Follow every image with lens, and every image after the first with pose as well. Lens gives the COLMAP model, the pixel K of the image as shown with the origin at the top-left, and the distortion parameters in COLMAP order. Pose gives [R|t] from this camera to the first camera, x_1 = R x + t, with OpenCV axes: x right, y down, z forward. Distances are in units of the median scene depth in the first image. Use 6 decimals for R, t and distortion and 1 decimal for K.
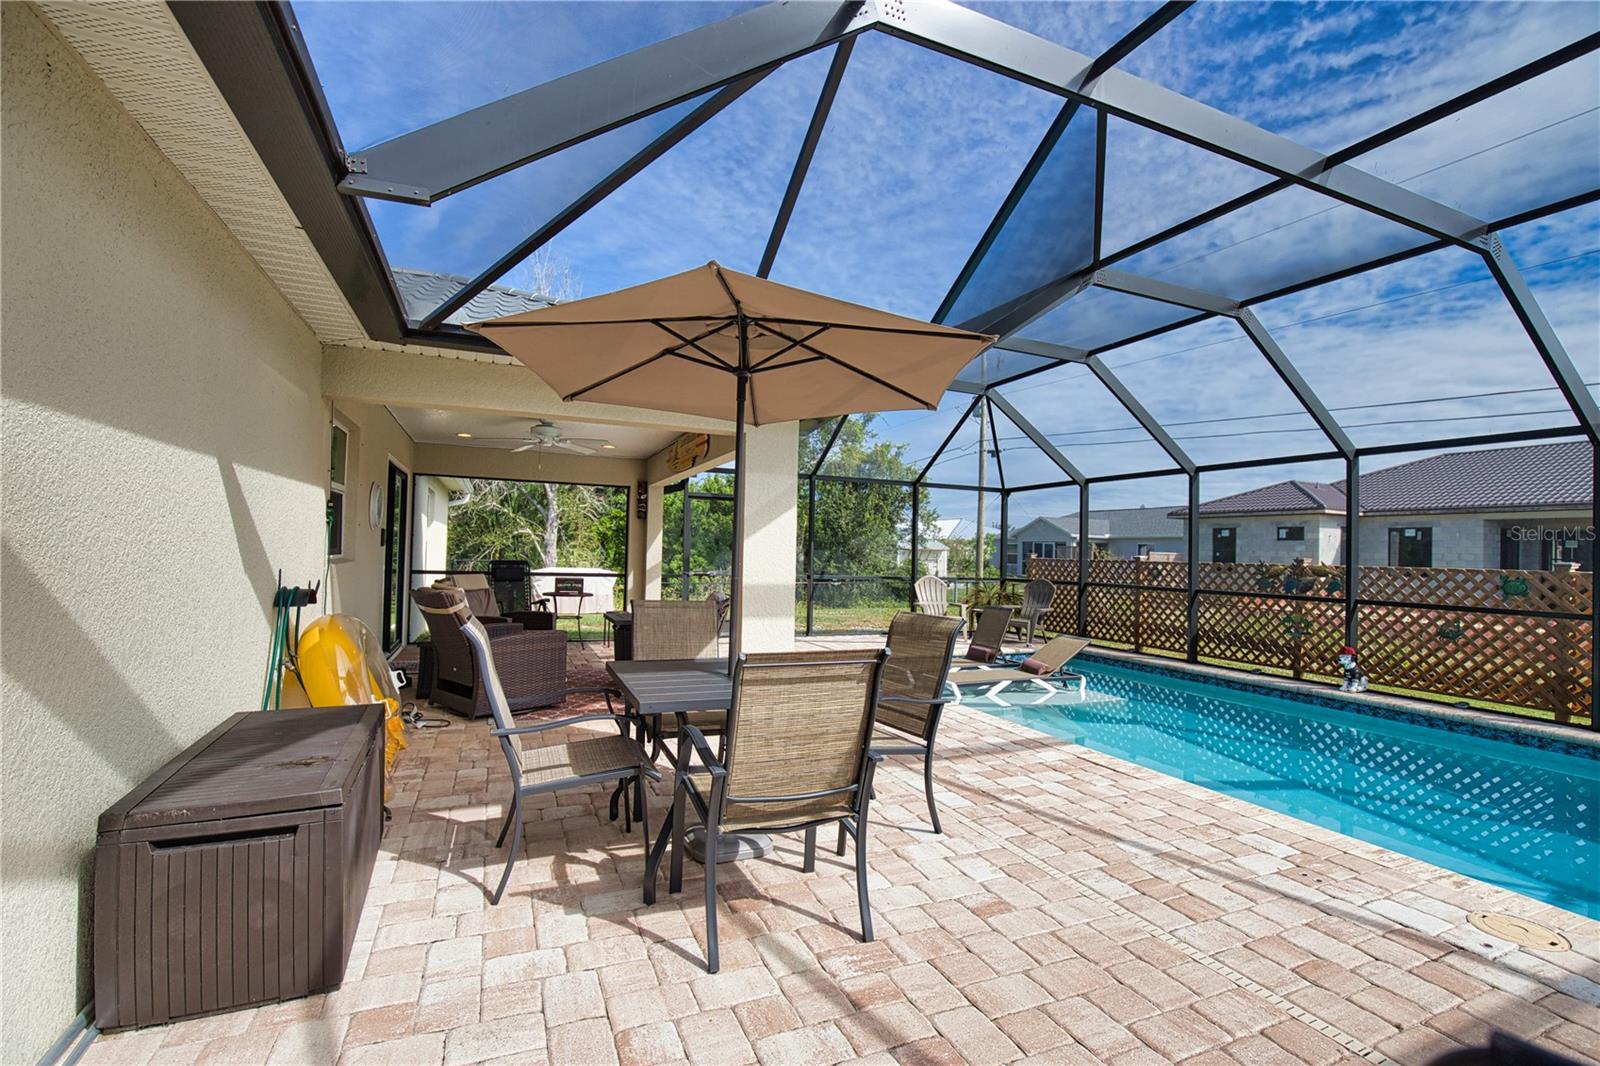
lens RADIAL K [[731.3, 0, 808.1], [0, 731.3, 537.1], [0, 0, 1]] dist [-0.038295, 0.008331]
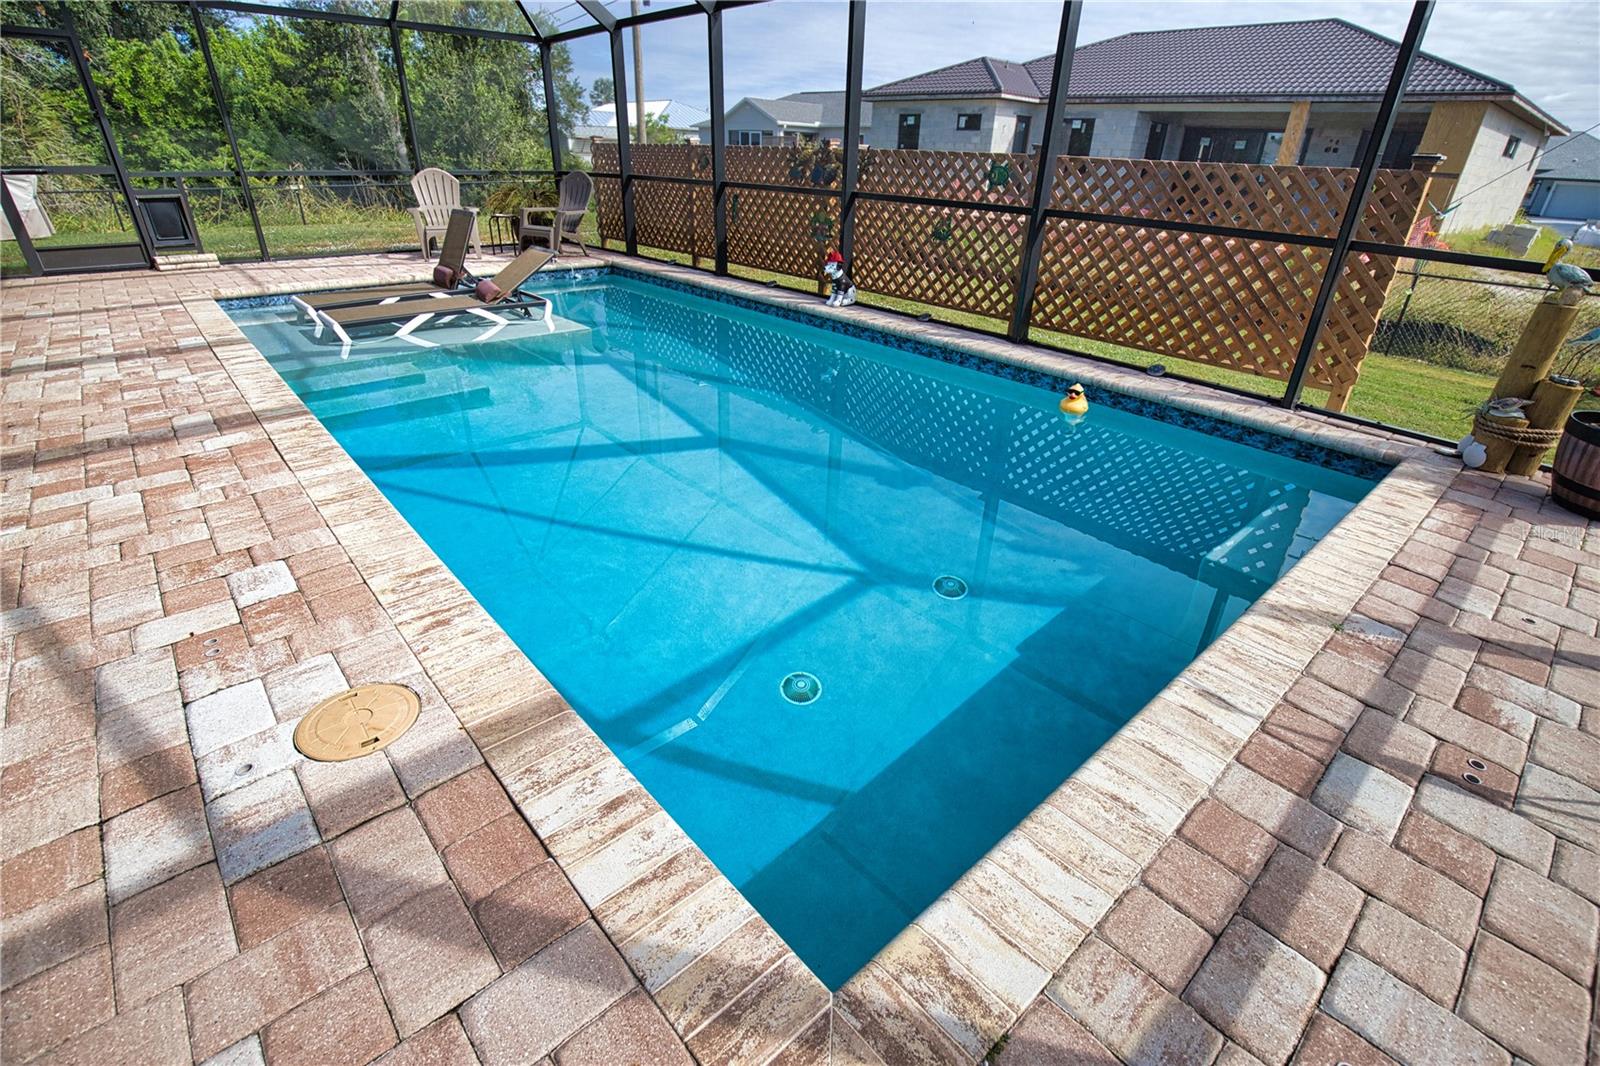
lens RADIAL K [[731.3, 0, 814.5], [0, 731.3, 546.3], [0, 0, 1]] dist [-0.038295, 0.008331]
pose [[0.944428, -0.151813, 0.291562, 0.422944], [-0.015242, 0.865788, 0.500178, 0.022479], [-0.328365, -0.476826, 0.815361, 0.128692]]
